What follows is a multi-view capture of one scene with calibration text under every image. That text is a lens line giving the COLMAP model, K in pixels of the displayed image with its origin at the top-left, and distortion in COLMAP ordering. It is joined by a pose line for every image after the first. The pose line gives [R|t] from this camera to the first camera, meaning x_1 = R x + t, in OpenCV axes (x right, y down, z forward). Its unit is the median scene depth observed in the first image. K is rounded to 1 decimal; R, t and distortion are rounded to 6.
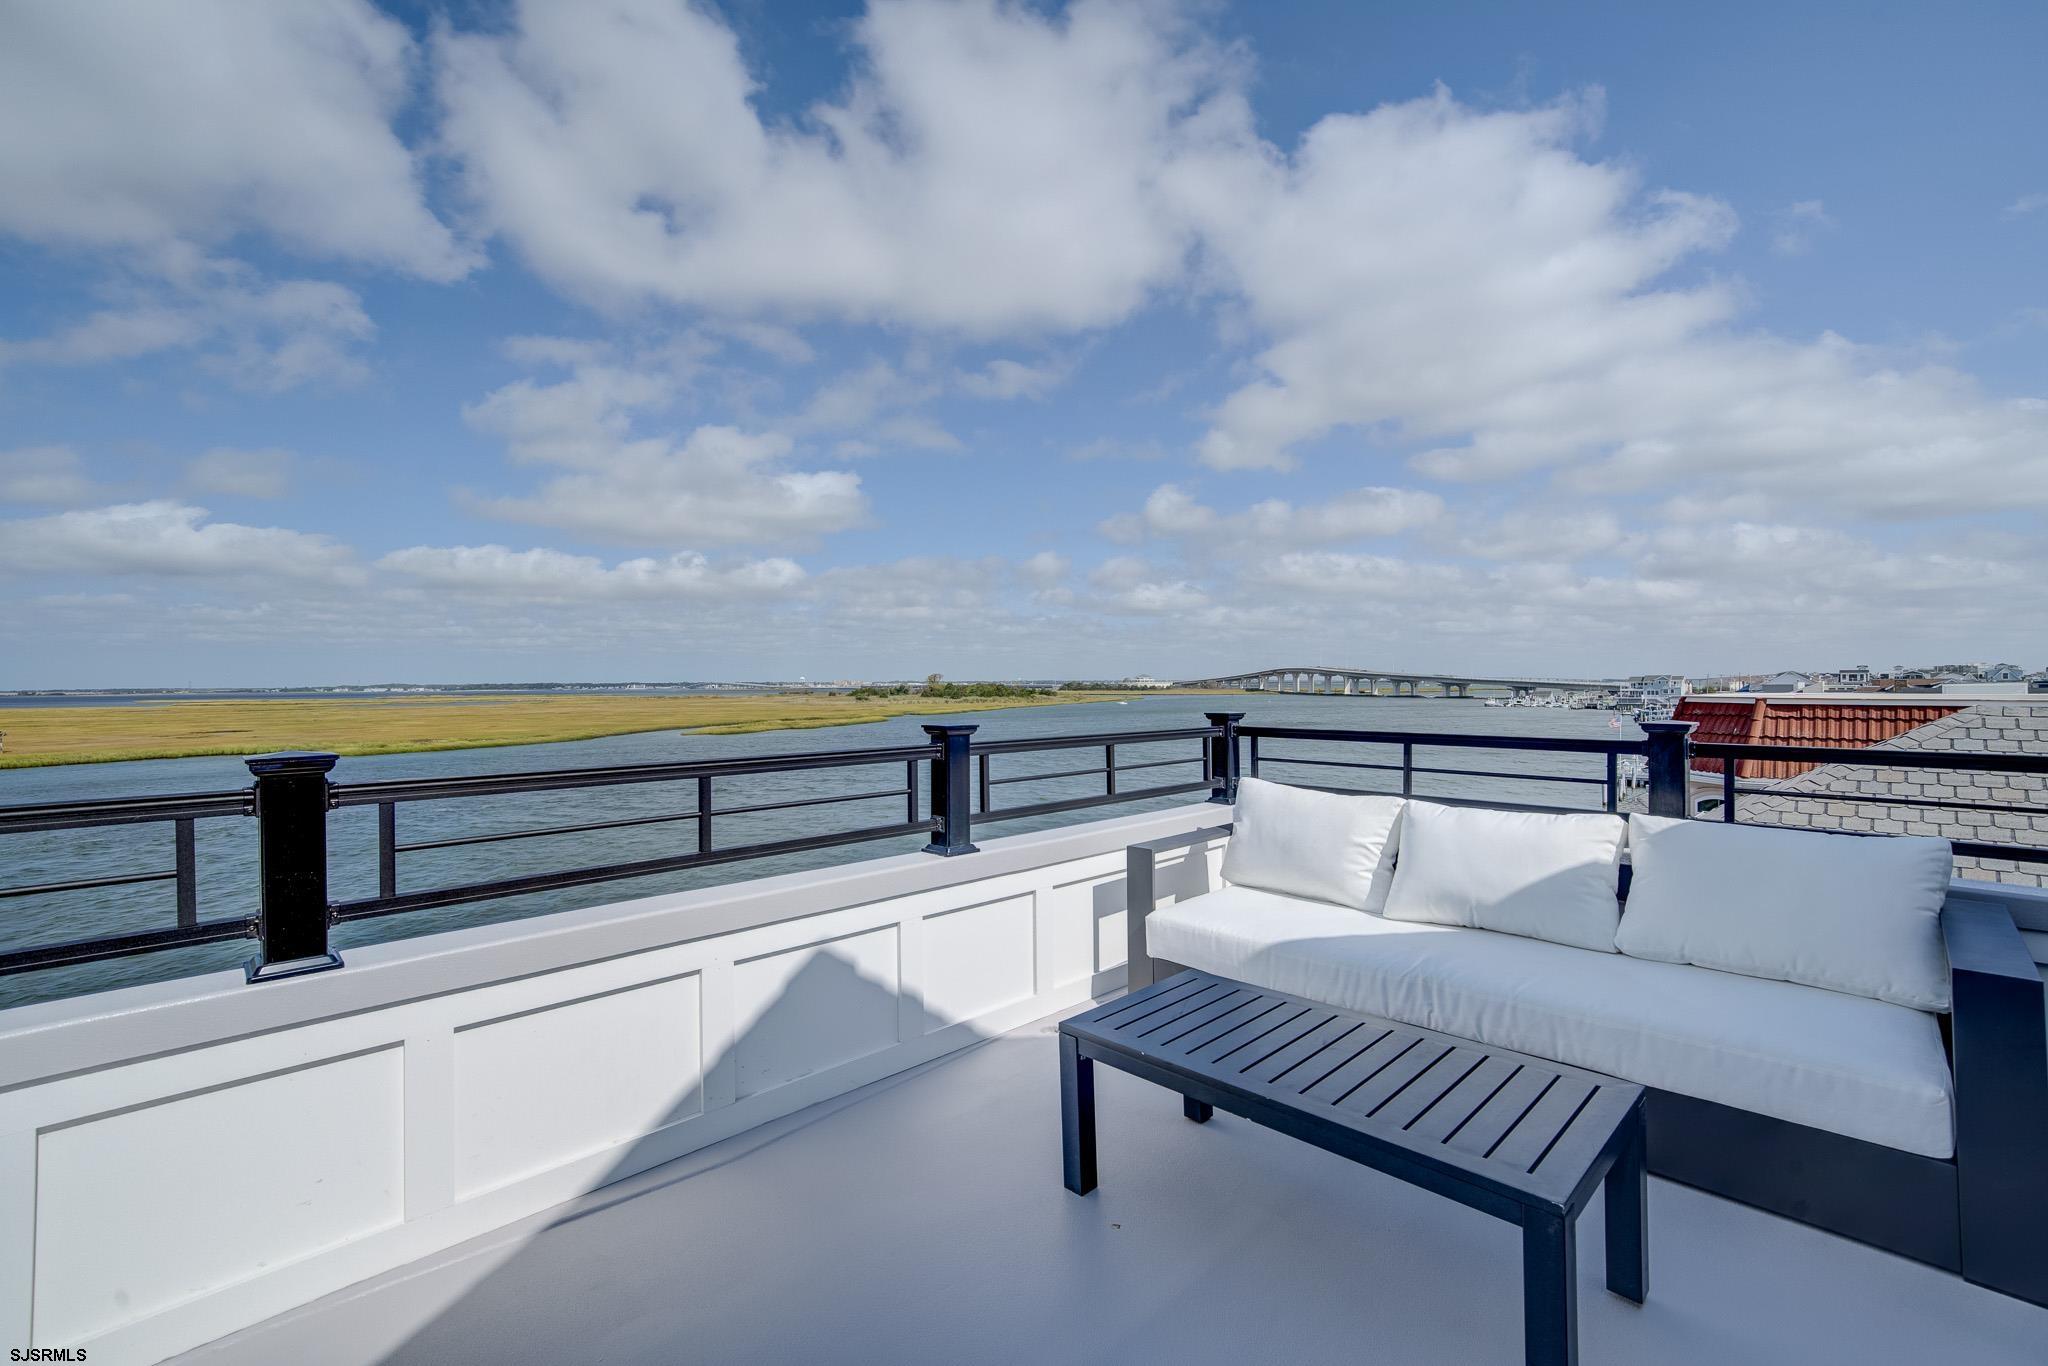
lens RADIAL K [[886.8, 0, 1031.9], [0, 886.8, 690.6], [0, 0, 1]] dist [0.015284, 0.000133]
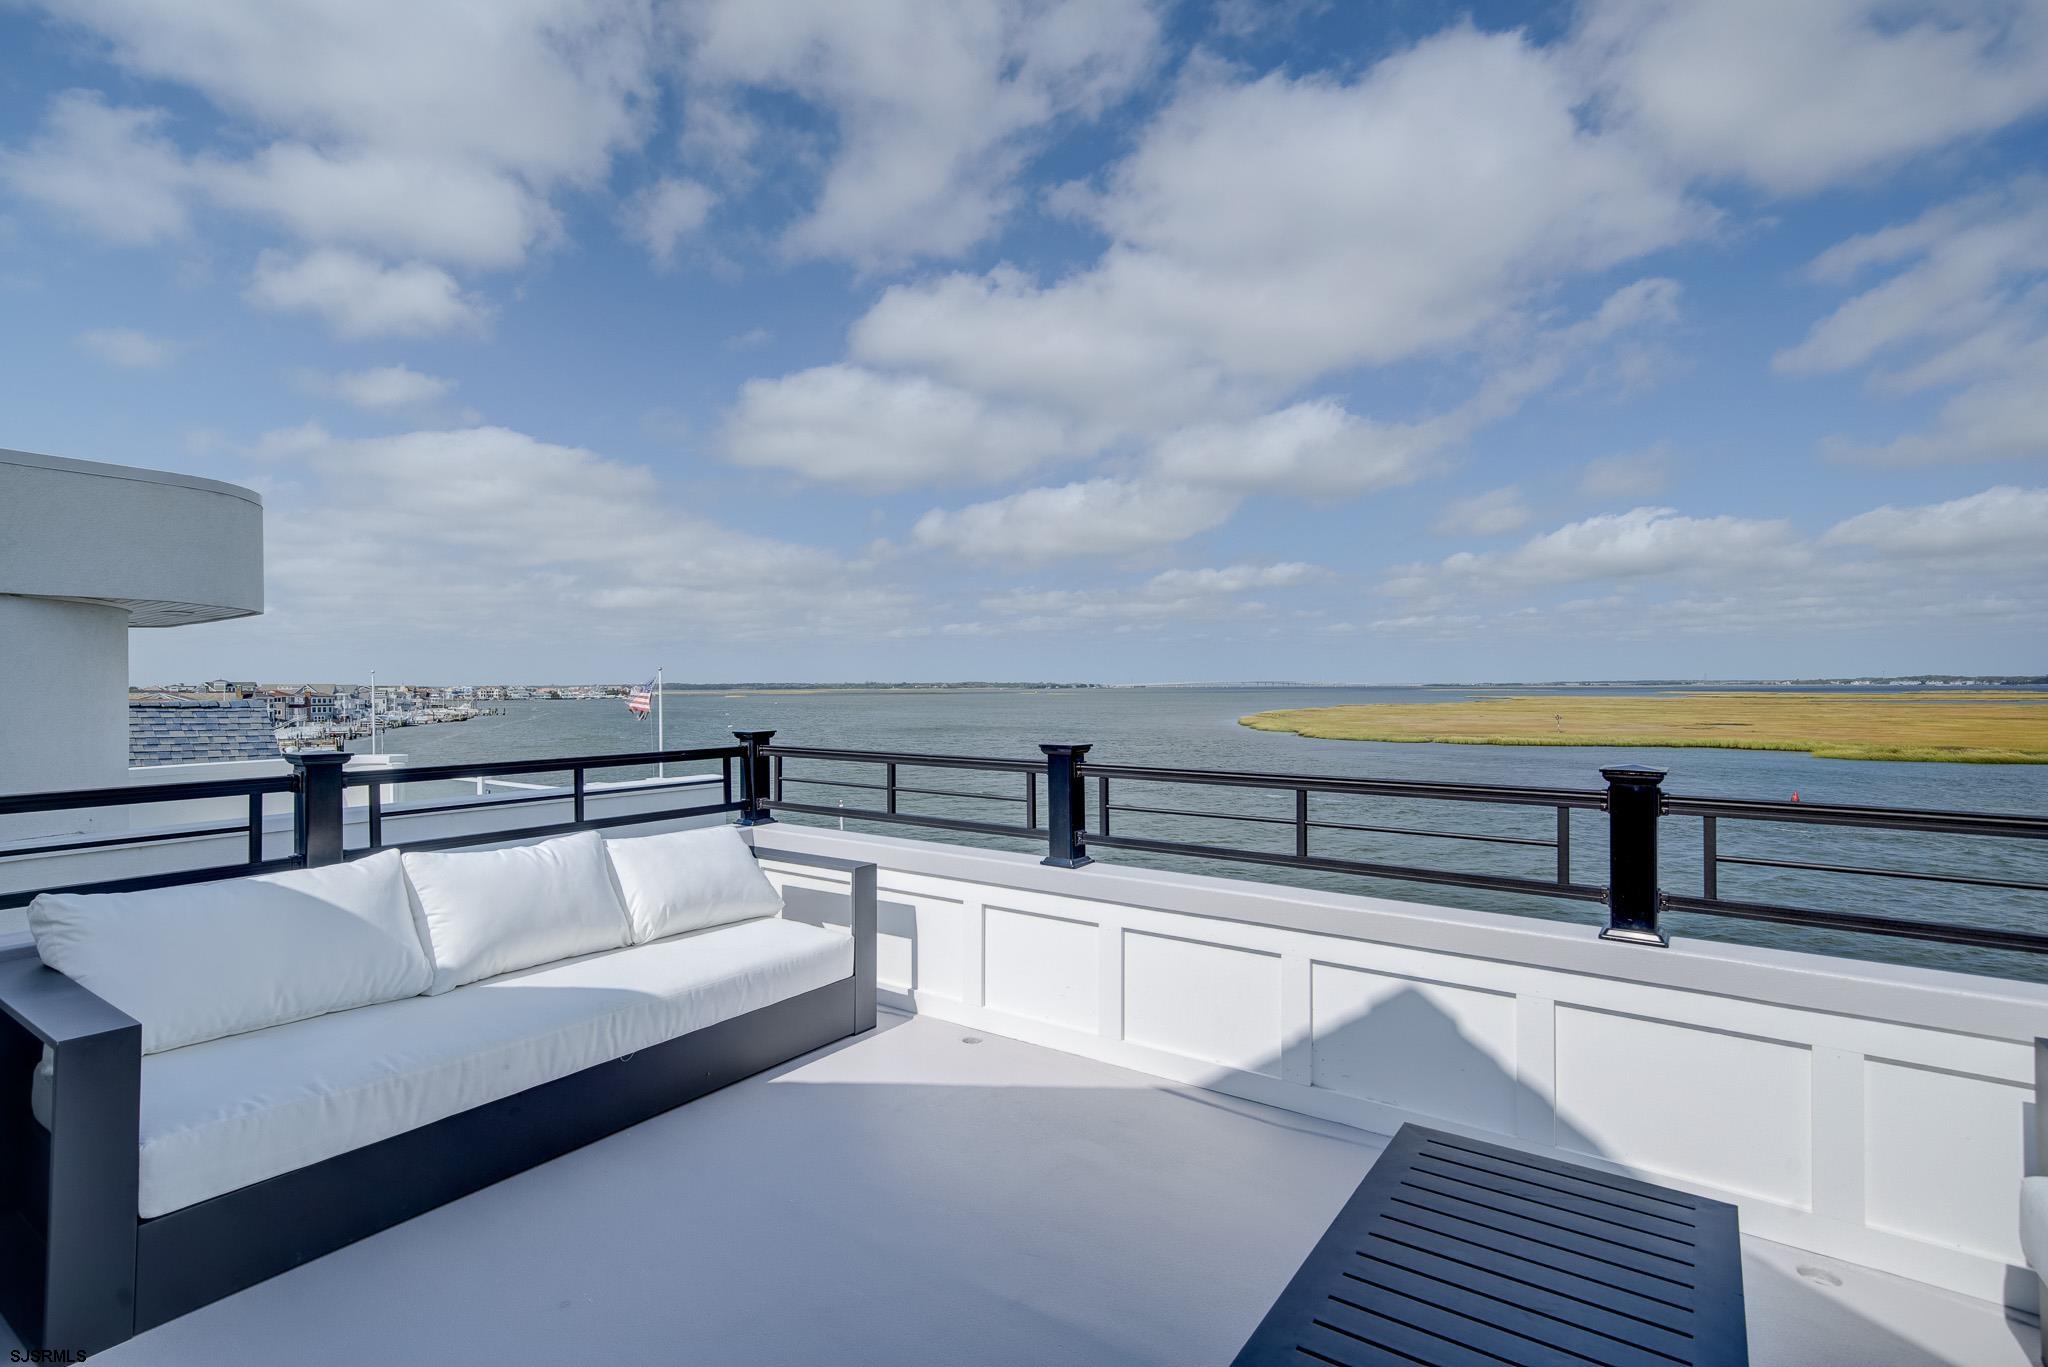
lens RADIAL K [[983.7, 0, 1024.7], [0, 983.7, 671.3], [0, 0, 1]] dist [0.031418, 0.000526]
pose [[0.157642, -0.005153, -0.987483, 0.200443], [-0.004604, 0.999972, -0.005953, -0.007671], [0.987486, 0.005485, 0.157614, 0.145492]]
